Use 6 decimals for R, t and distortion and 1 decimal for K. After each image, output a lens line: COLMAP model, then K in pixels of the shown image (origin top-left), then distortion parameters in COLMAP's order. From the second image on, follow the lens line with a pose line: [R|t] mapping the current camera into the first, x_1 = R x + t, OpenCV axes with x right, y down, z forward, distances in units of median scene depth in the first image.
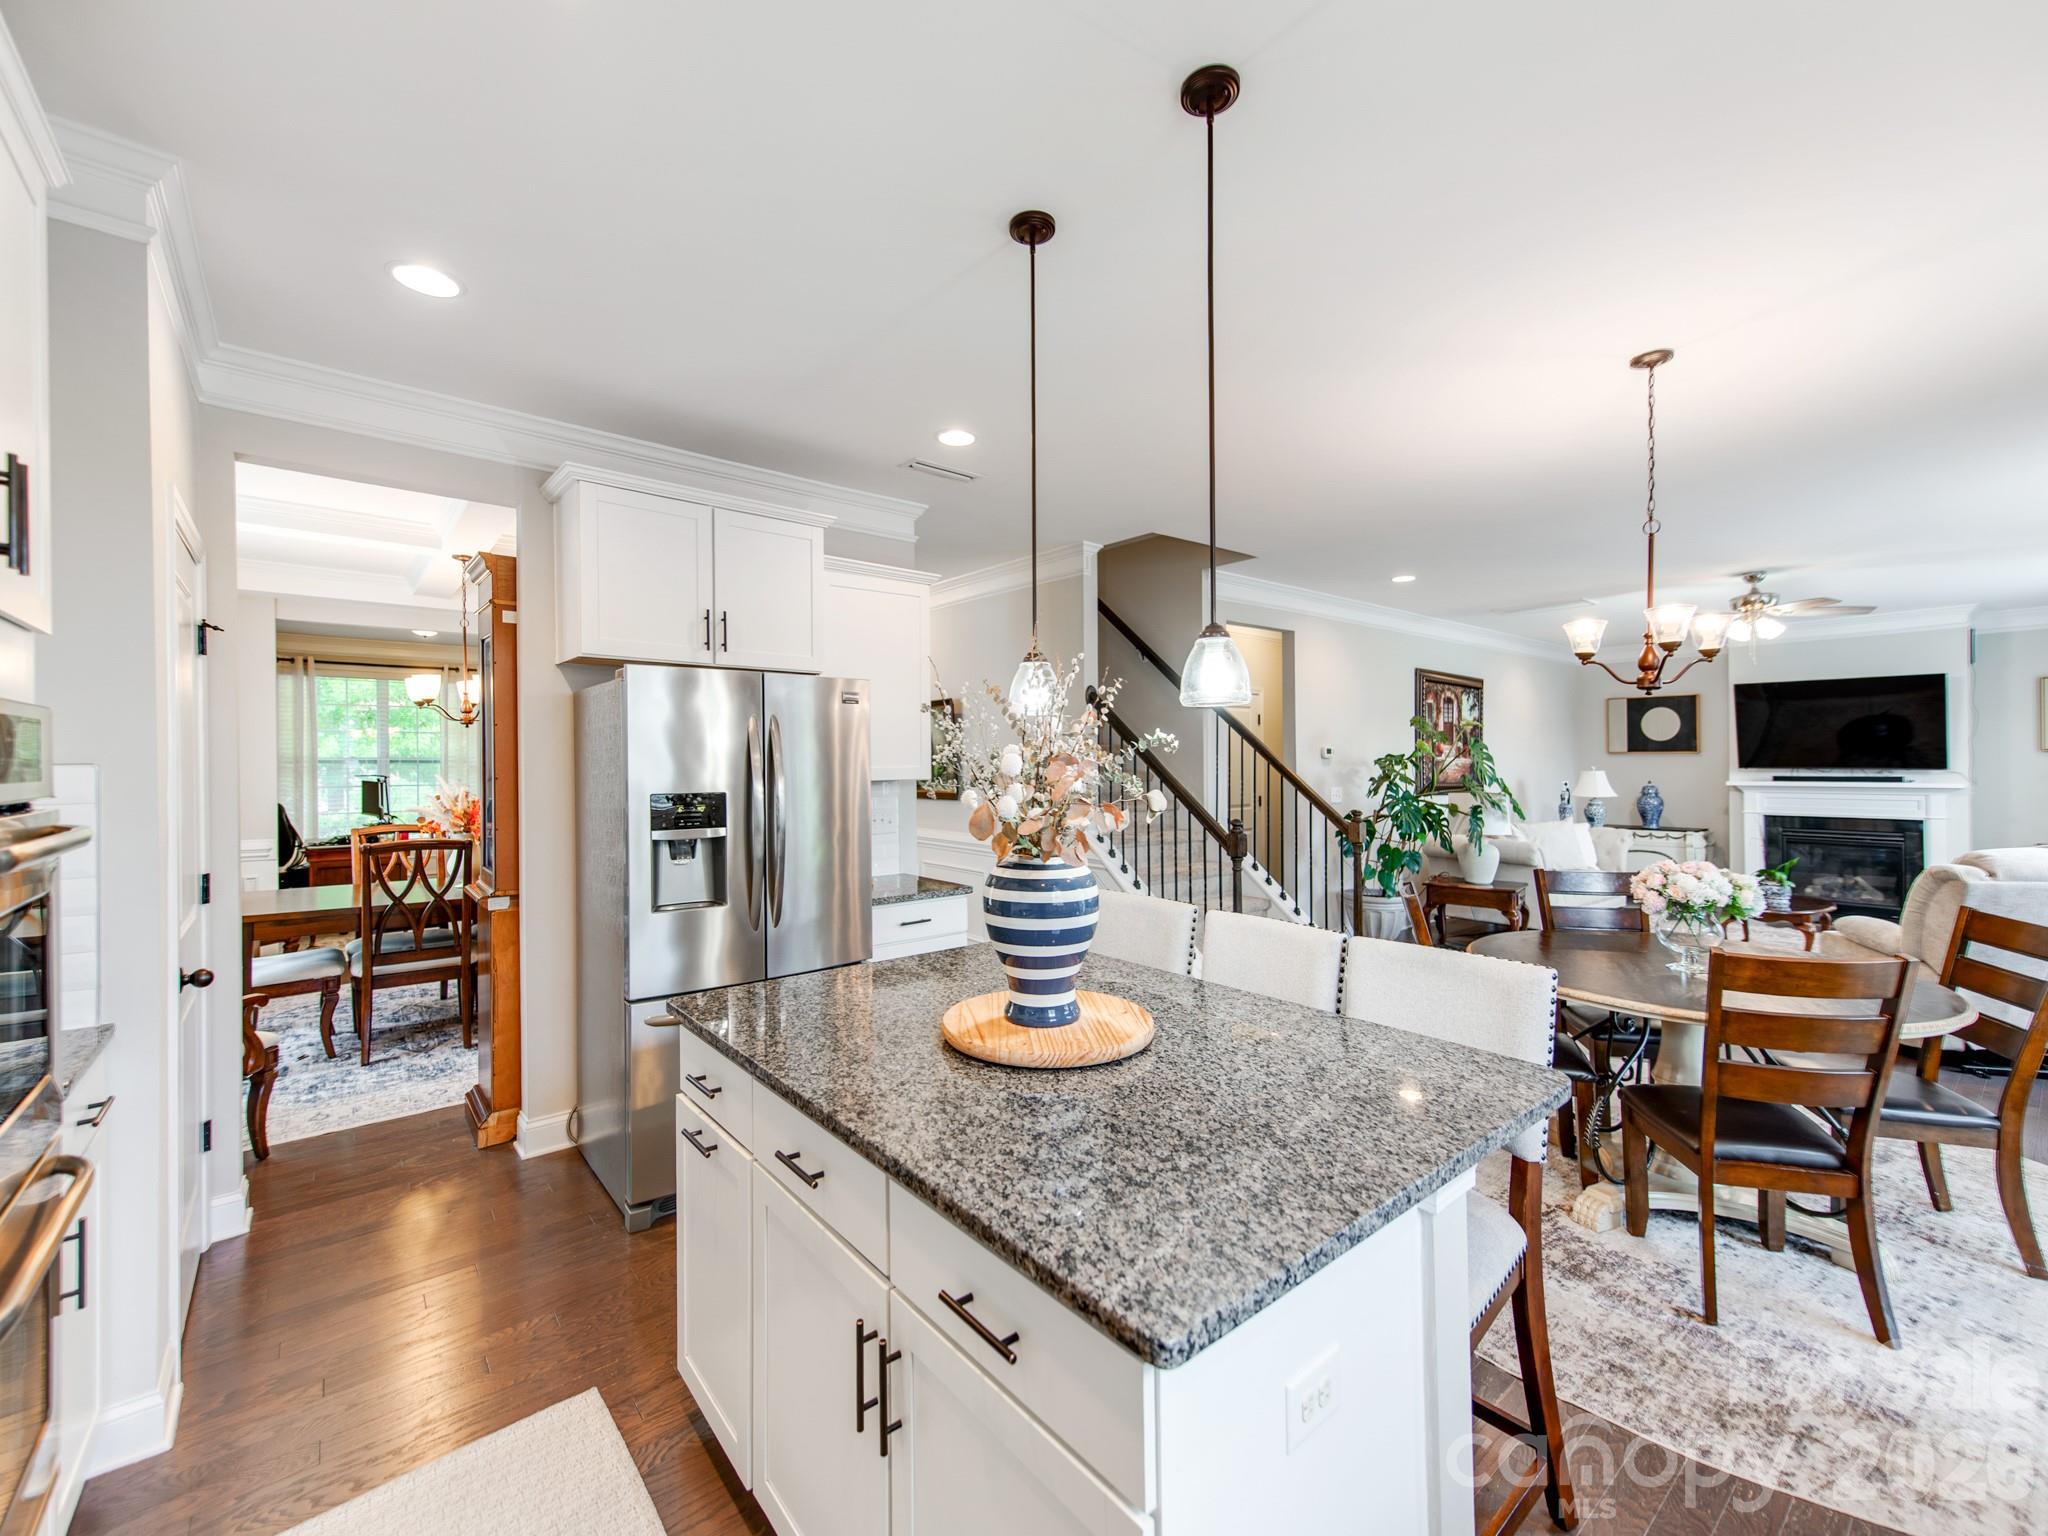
lens RADIAL K [[853.4, 0, 1024.2], [0, 853.4, 762.2], [0, 0, 1]] dist [0.017749, -0.003714]
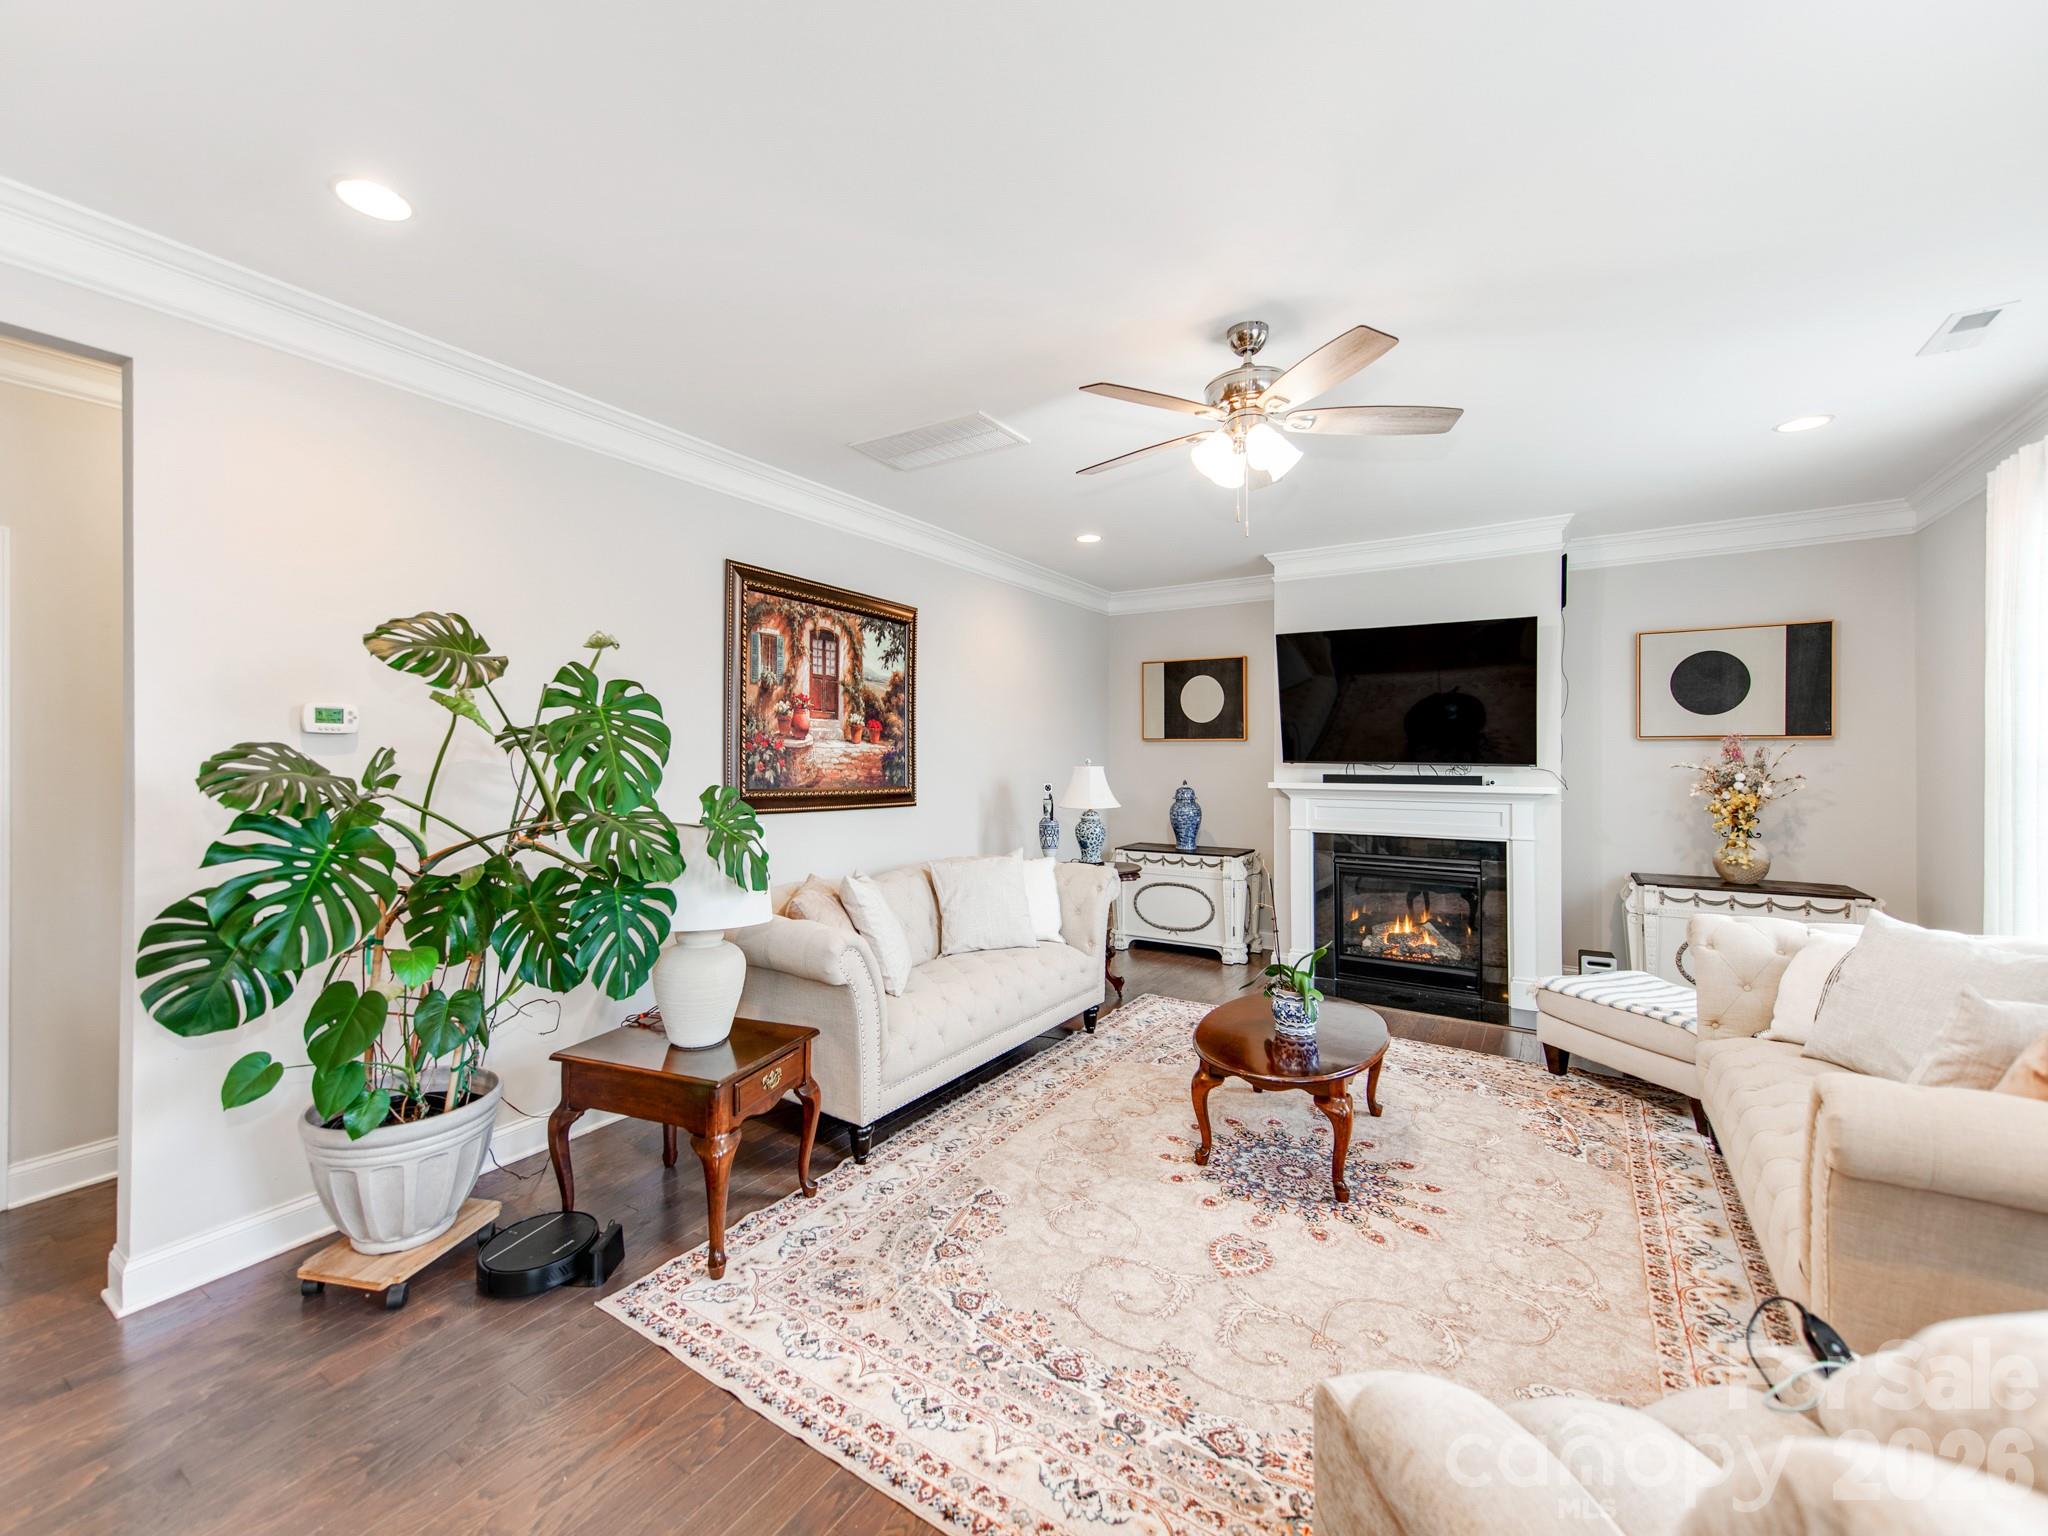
lens RADIAL K [[853.4, 0, 1012.7], [0, 853.4, 757.6], [0, 0, 1]] dist [0.017749, -0.003714]
pose [[0.950323, 0.004236, 0.311238, 0.430077], [-0.004955, 0.999987, 0.001519, 0.003166], [-0.311227, -0.002986, 0.950331, 0.444783]]
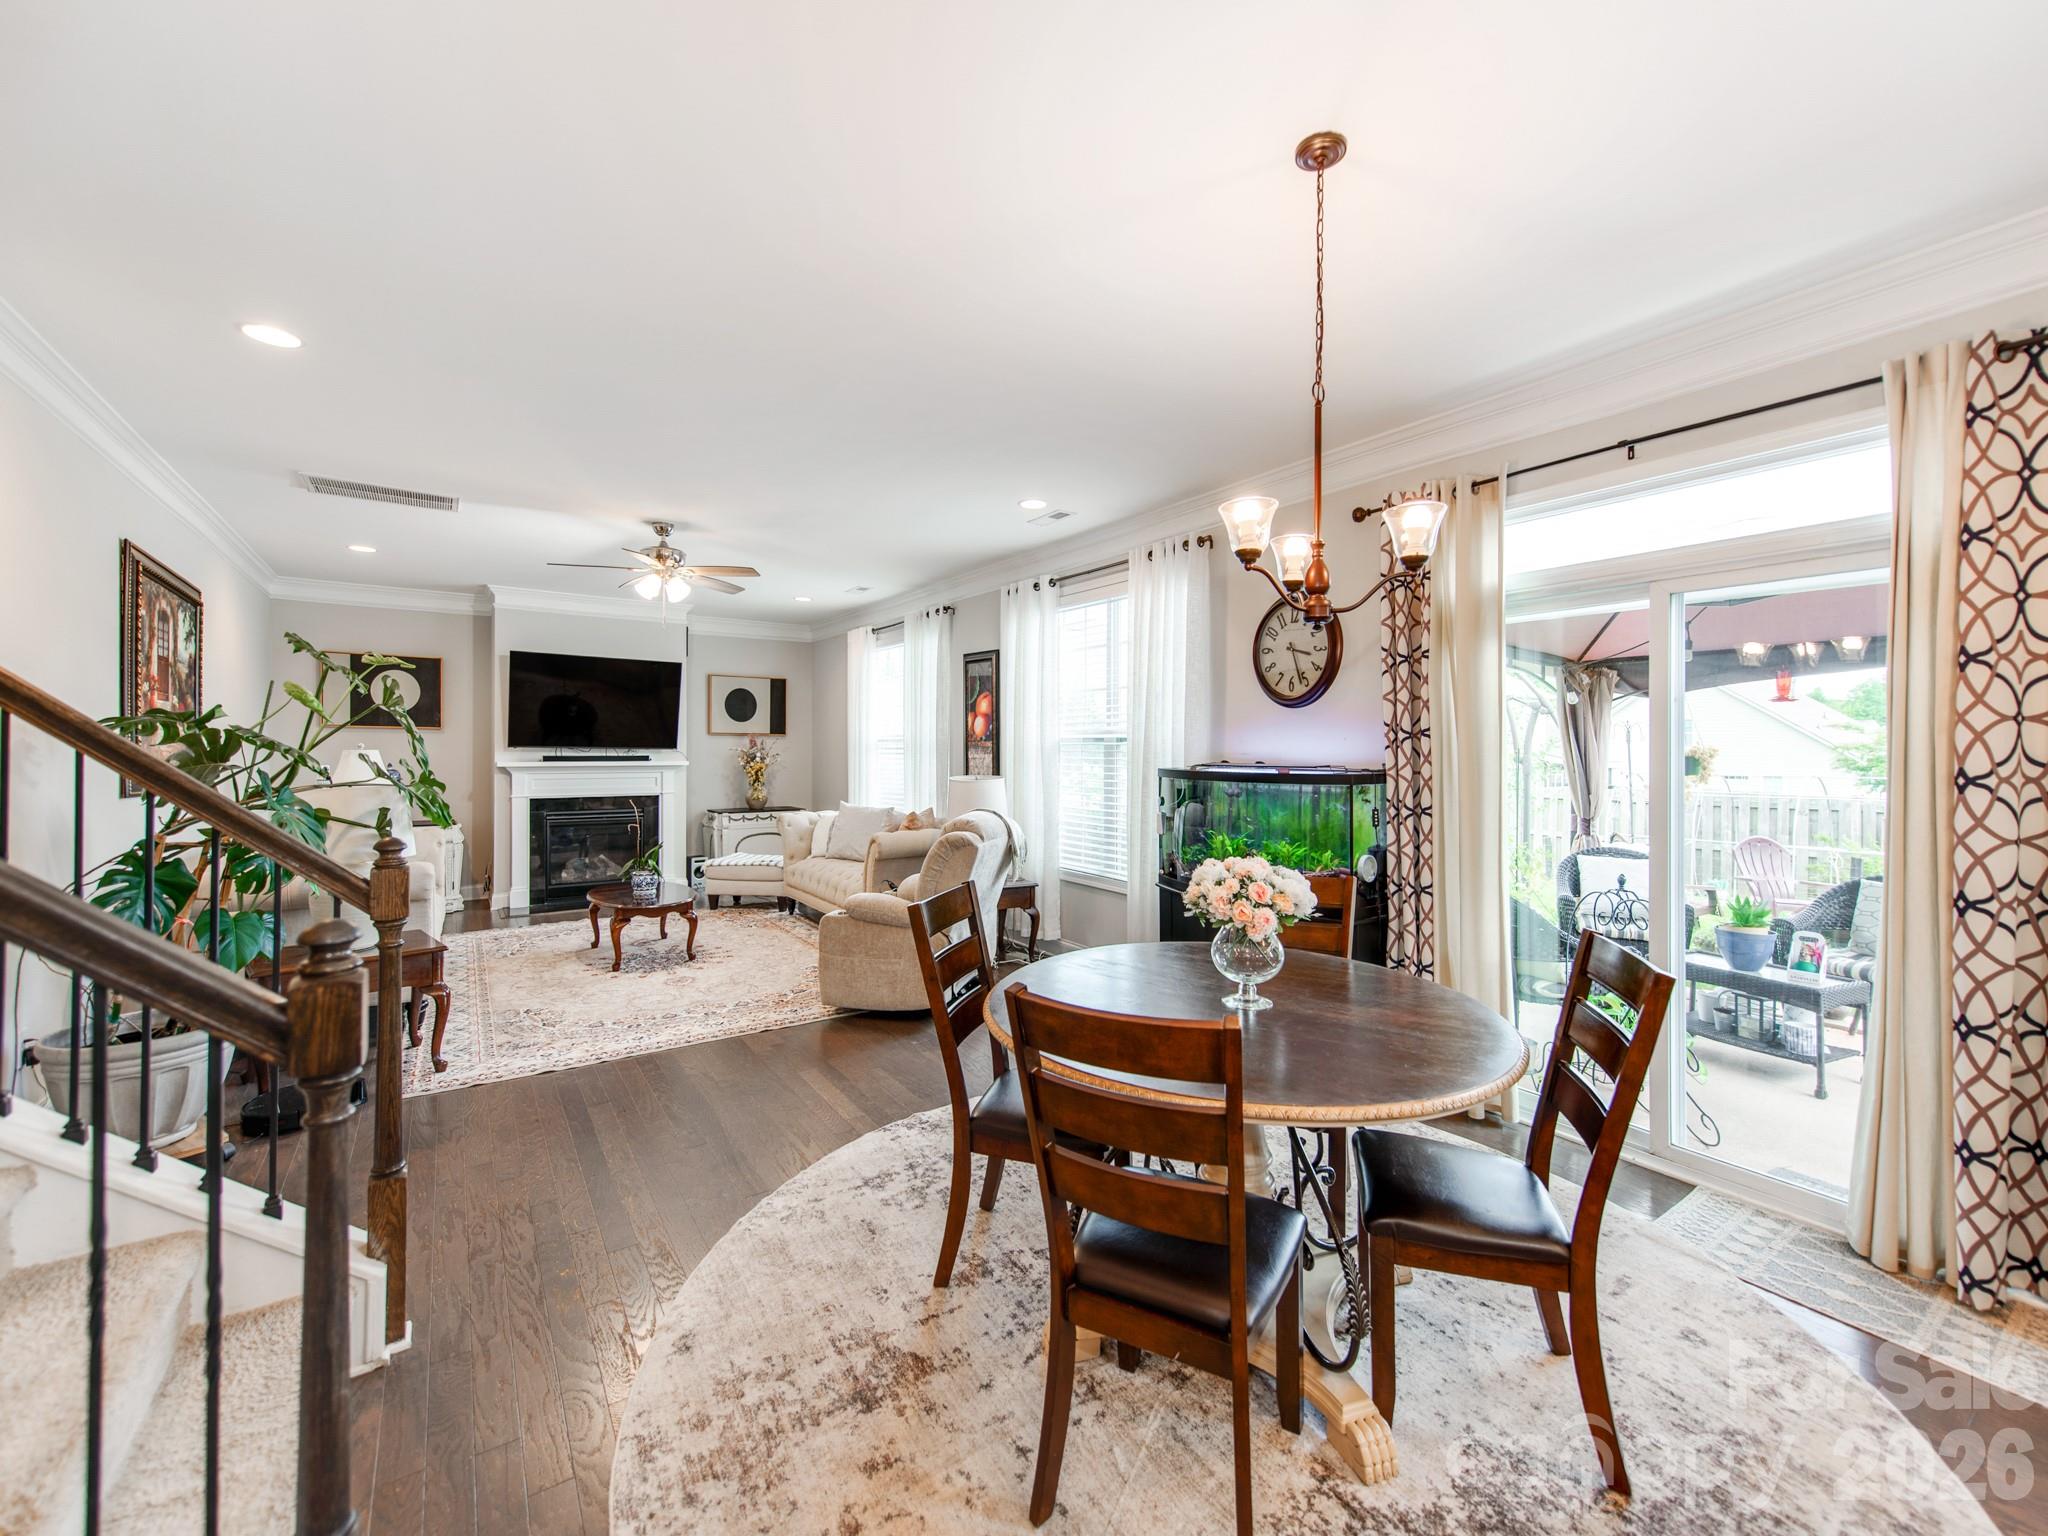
lens RADIAL K [[853.4, 0, 1023.5], [0, 853.4, 759.3], [0, 0, 1]] dist [0.017749, -0.003714]
pose [[0.084237, -0.007566, 0.996417, -0.000719], [-0.005957, 0.999949, 0.008097, 0.009238], [-0.996428, -0.006618, 0.084188, 0.405828]]
